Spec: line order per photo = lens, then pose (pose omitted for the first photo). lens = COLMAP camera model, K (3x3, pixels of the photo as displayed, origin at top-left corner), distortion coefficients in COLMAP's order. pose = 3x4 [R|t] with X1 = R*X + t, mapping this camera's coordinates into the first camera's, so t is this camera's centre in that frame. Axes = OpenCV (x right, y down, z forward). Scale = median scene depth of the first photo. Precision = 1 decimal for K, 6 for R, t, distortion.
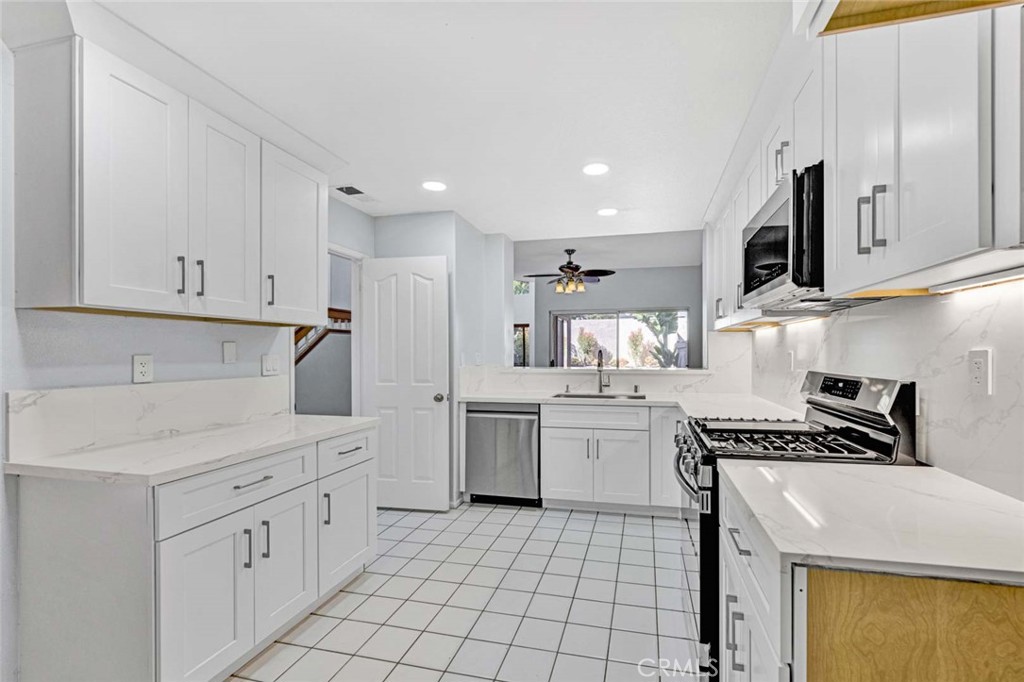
lens RADIAL K [[446.9, 0, 554.9], [0, 446.9, 351.0], [0, 0, 1]] dist [-0.000195, 0.000024]
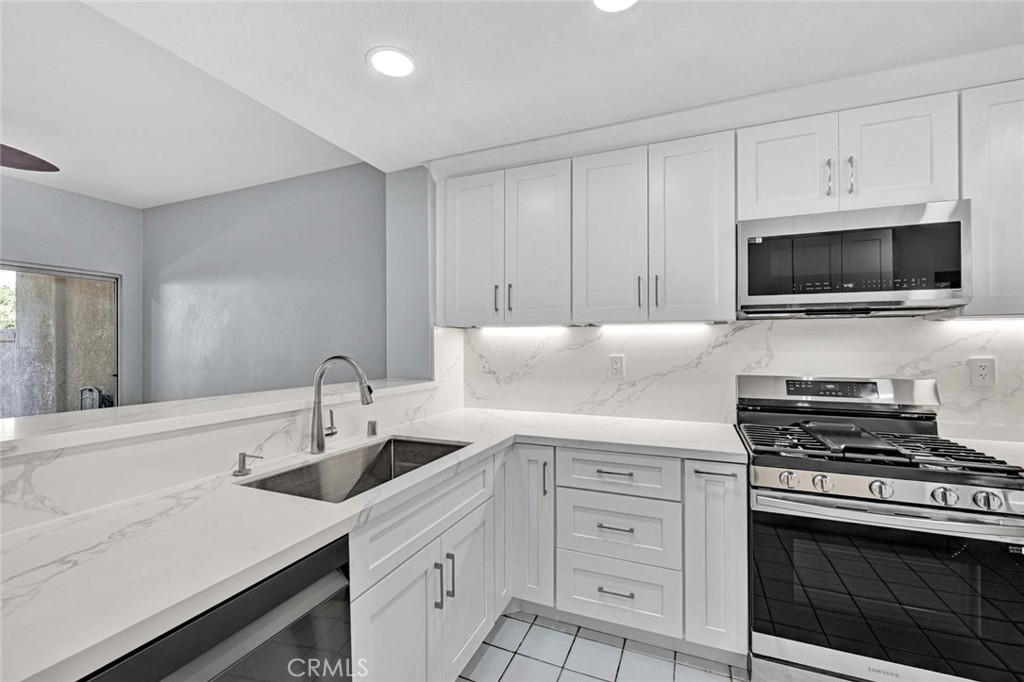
lens RADIAL K [[426.4, 0, 518.9], [0, 426.4, 339.7], [0, 0, 1]] dist [0.000496, -0.000019]
pose [[0.184683, 0.010724, 0.982740, -0.314284], [-0.002720, 0.999942, -0.010401, -0.017081], [-0.982794, -0.000752, 0.184702, 0.829371]]
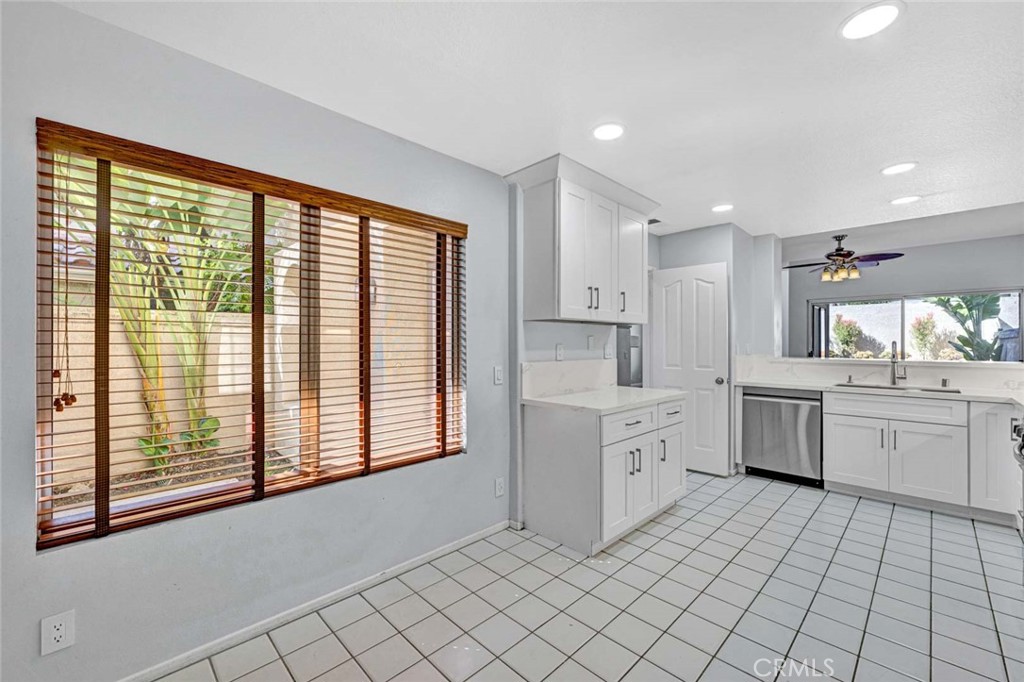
lens RADIAL K [[432.8, 0, 512.0], [0, 432.8, 341.0], [0, 0, 1]] dist [0.003356, 0.000048]
pose [[0.841845, -0.000057, -0.539719, -0.098804], [-0.000352, 1.000000, -0.000655, -0.001566], [0.539719, 0.000741, 0.841845, -0.276400]]
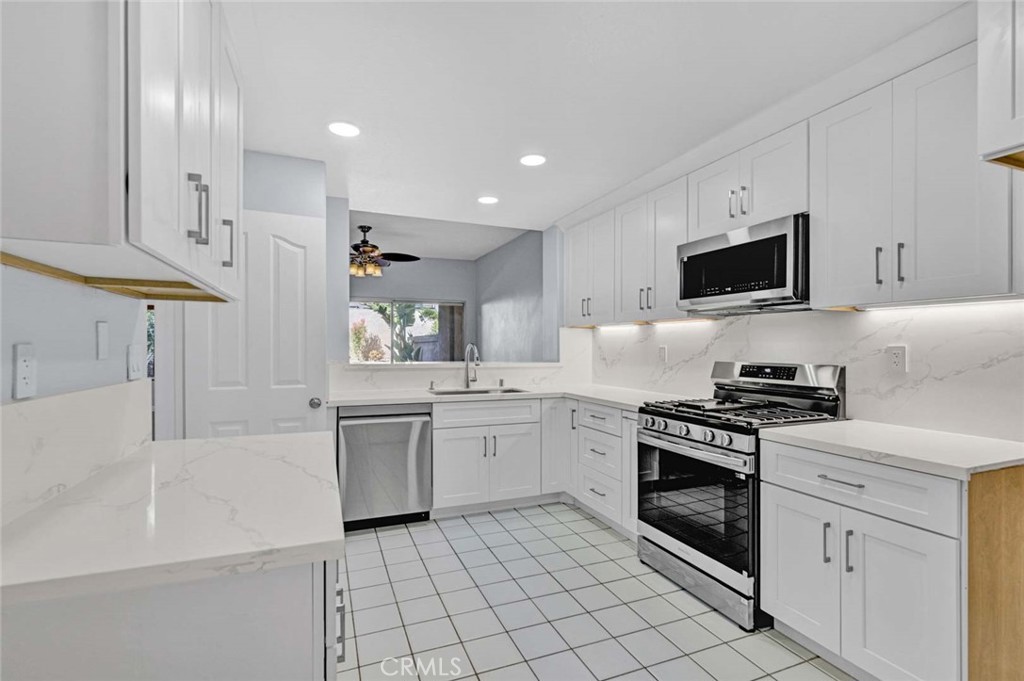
lens RADIAL K [[471.3, 0, 532.4], [0, 471.3, 346.0], [0, 0, 1]] dist [-0.001028, -0.000135]
pose [[0.810308, 0.007736, 0.585953, -0.421820], [-0.008904, 0.999960, -0.000888, 0.004033], [-0.585937, -0.004497, 0.810344, 0.126410]]
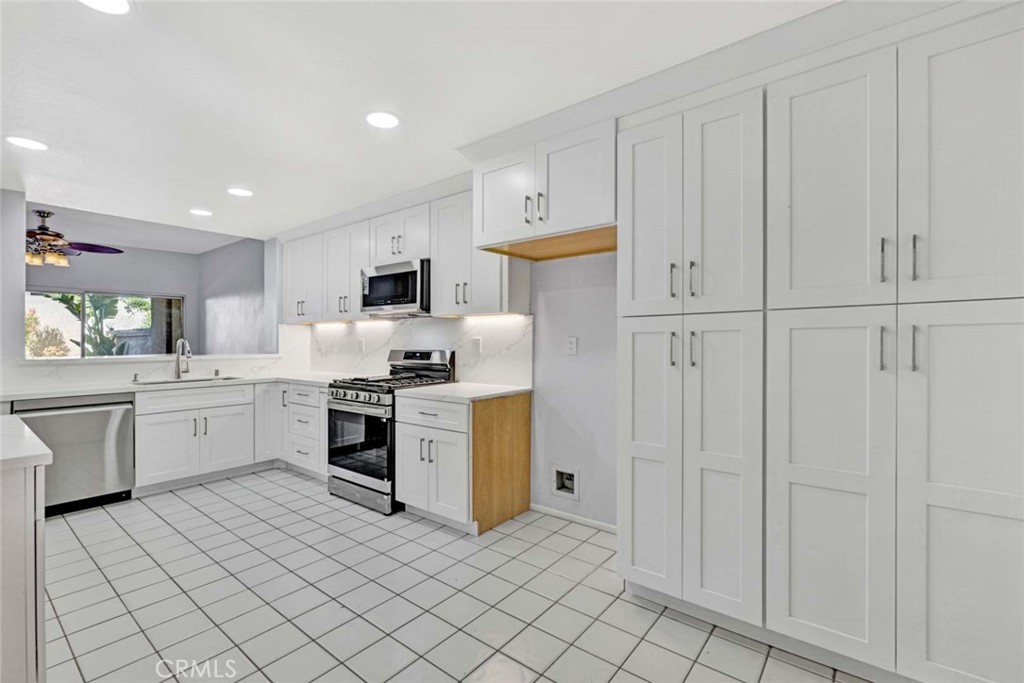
lens RADIAL K [[431.8, 0, 528.7], [0, 431.8, 335.6], [0, 0, 1]] dist [-0.001608, -0.000290]
pose [[0.416532, 0.011412, 0.909050, -0.536774], [-0.001351, 0.999928, -0.011934, 0.003939], [-0.909120, 0.003743, 0.416517, -0.183793]]
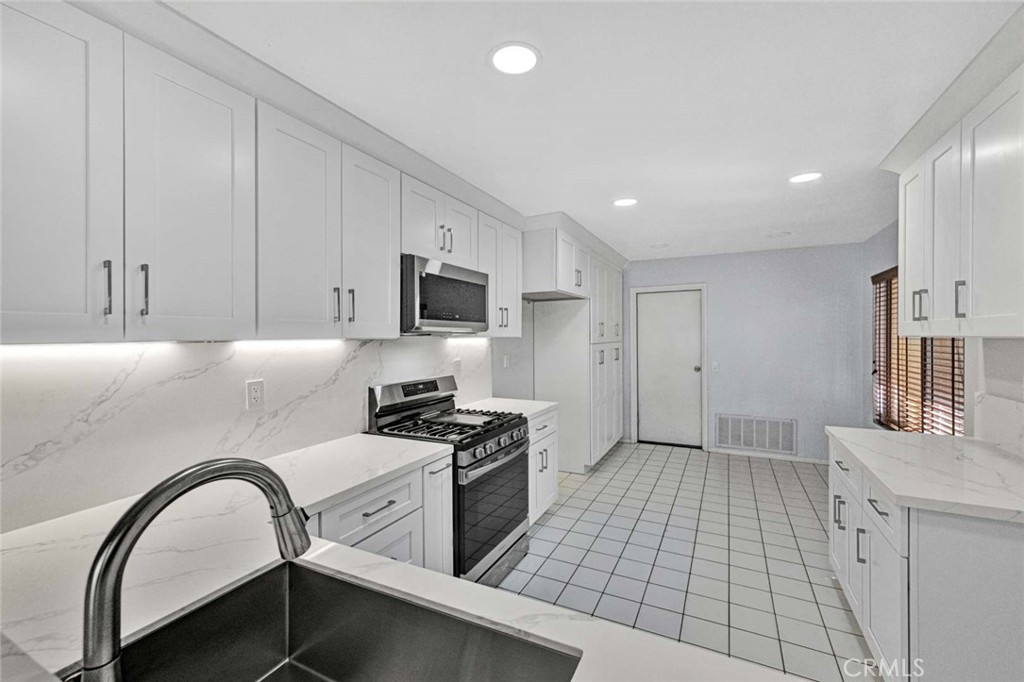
lens RADIAL K [[426.6, 0, 512.0], [0, 426.6, 341.0], [0, 0, 1]] dist [0.033068, 0.000004]
pose [[-0.965163, 0.010783, 0.261426, -0.038764], [0.012774, 0.999901, 0.005919, -0.047687], [-0.261336, 0.009052, -0.965206, 1.242362]]
